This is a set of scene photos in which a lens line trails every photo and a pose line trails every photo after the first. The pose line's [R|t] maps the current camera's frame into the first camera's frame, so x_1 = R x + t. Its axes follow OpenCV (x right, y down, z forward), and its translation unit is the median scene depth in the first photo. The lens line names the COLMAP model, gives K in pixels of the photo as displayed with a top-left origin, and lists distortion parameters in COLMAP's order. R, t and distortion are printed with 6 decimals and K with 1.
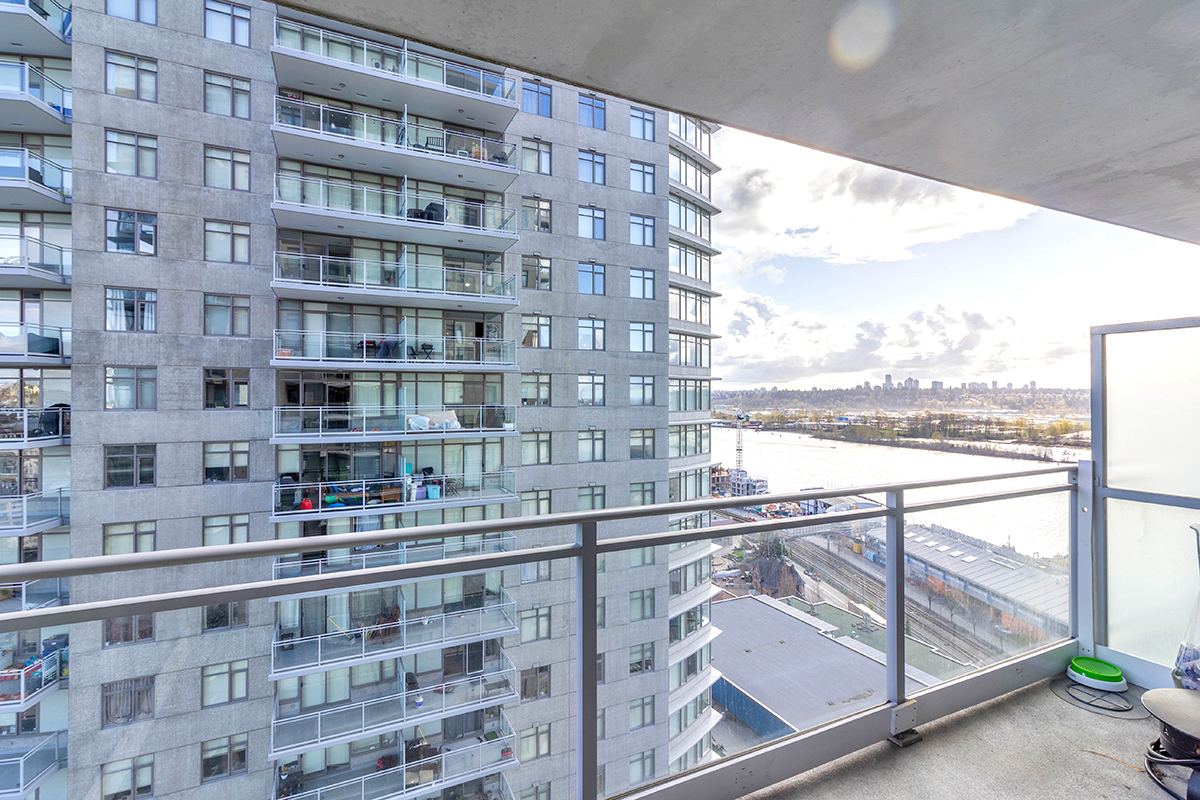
lens RADIAL K [[559.2, 0, 596.4], [0, 559.2, 393.3], [0, 0, 1]] dist [0.005291, 0.002069]
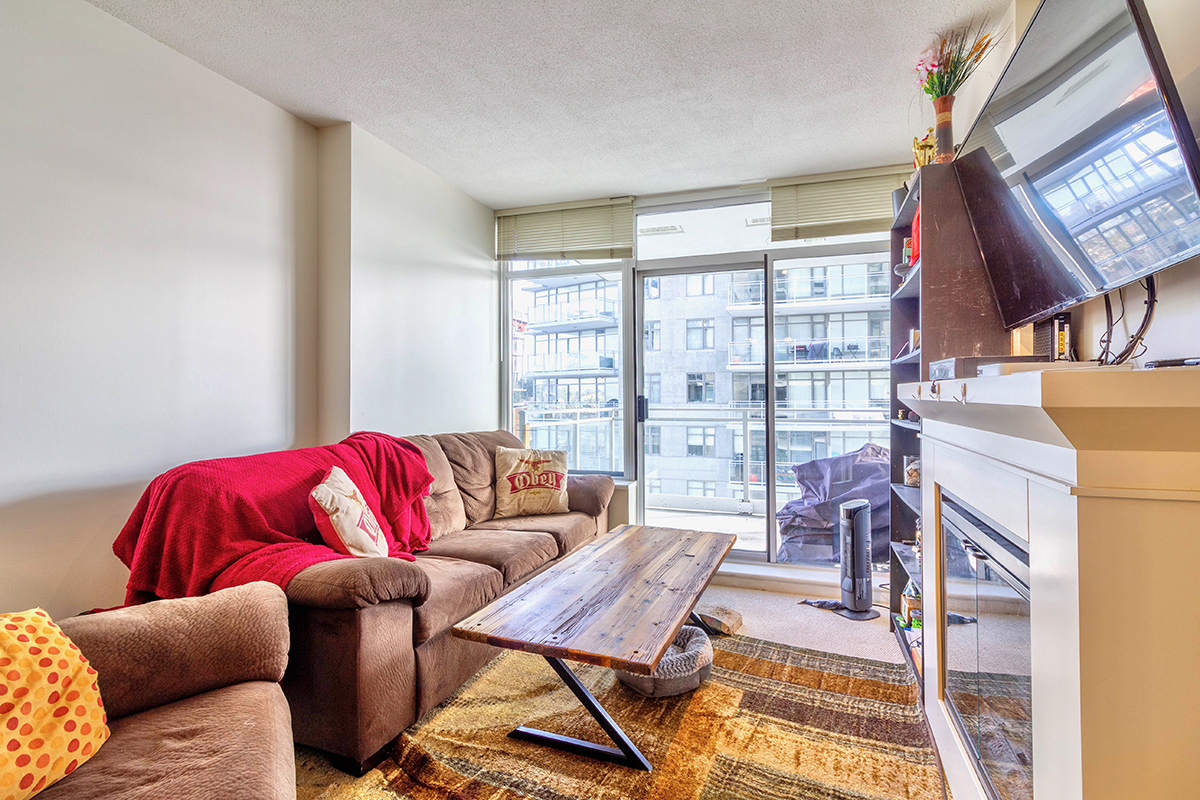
lens RADIAL K [[559.2, 0, 599.4], [0, 559.2, 396.8], [0, 0, 1]] dist [0.005291, 0.002069]
pose [[0.704905, -0.004696, -0.709287, 0.131586], [0.007678, 0.999970, 0.001010, 0.009683], [0.709261, -0.006158, 0.704920, -0.133453]]
